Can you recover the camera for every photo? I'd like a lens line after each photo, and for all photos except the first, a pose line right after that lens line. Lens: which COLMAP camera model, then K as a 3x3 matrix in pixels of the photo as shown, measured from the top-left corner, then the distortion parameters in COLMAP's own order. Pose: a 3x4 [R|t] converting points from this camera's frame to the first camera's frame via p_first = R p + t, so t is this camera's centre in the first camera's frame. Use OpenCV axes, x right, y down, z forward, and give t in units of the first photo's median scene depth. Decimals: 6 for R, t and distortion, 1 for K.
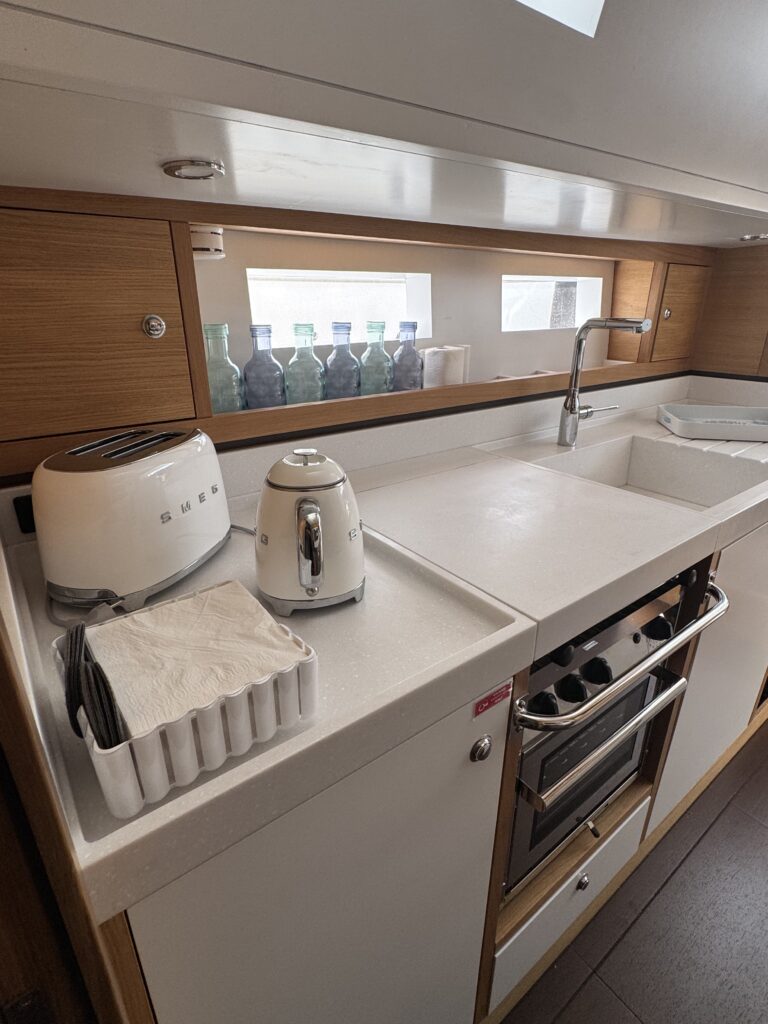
lens RADIAL K [[523.7, 0, 386.3], [0, 523.7, 506.9], [0, 0, 1]] dist [0.001513, 0.000007]
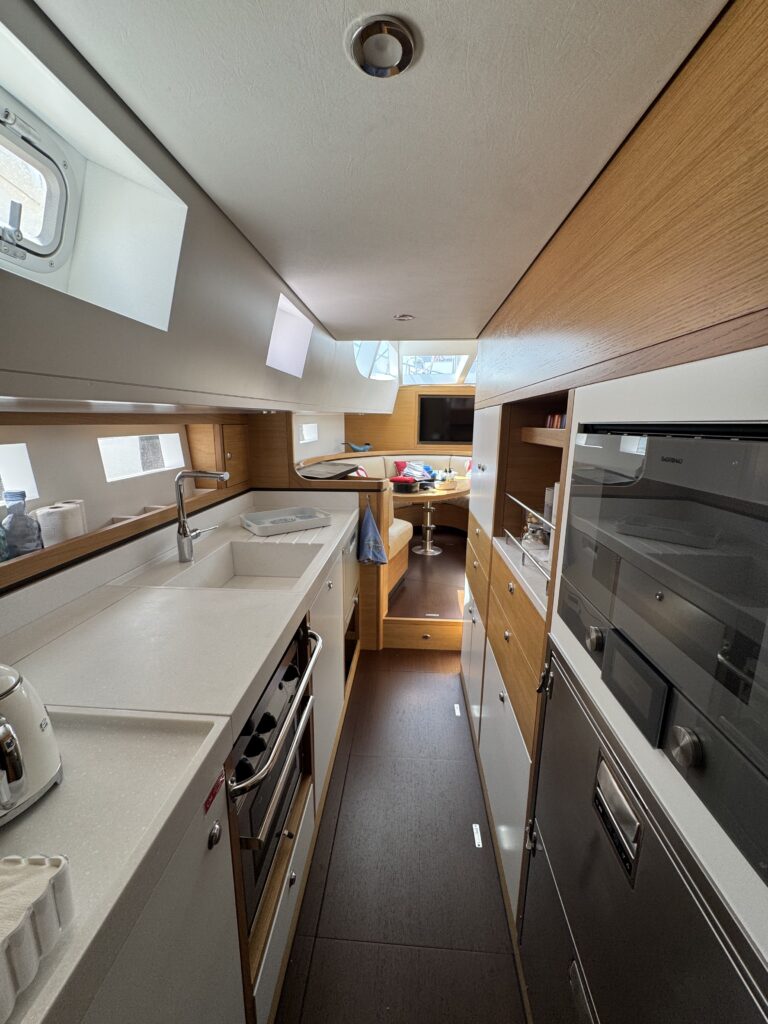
lens RADIAL K [[405.8, 0, 384.0], [0, 405.8, 512.0], [0, 0, 1]] dist [-0.001800, -0.001008]
pose [[0.654929, -0.156158, 0.739380, -0.072157], [0.272816, 0.961290, -0.038630, -0.068625], [-0.704726, 0.227015, 0.672180, -0.066345]]
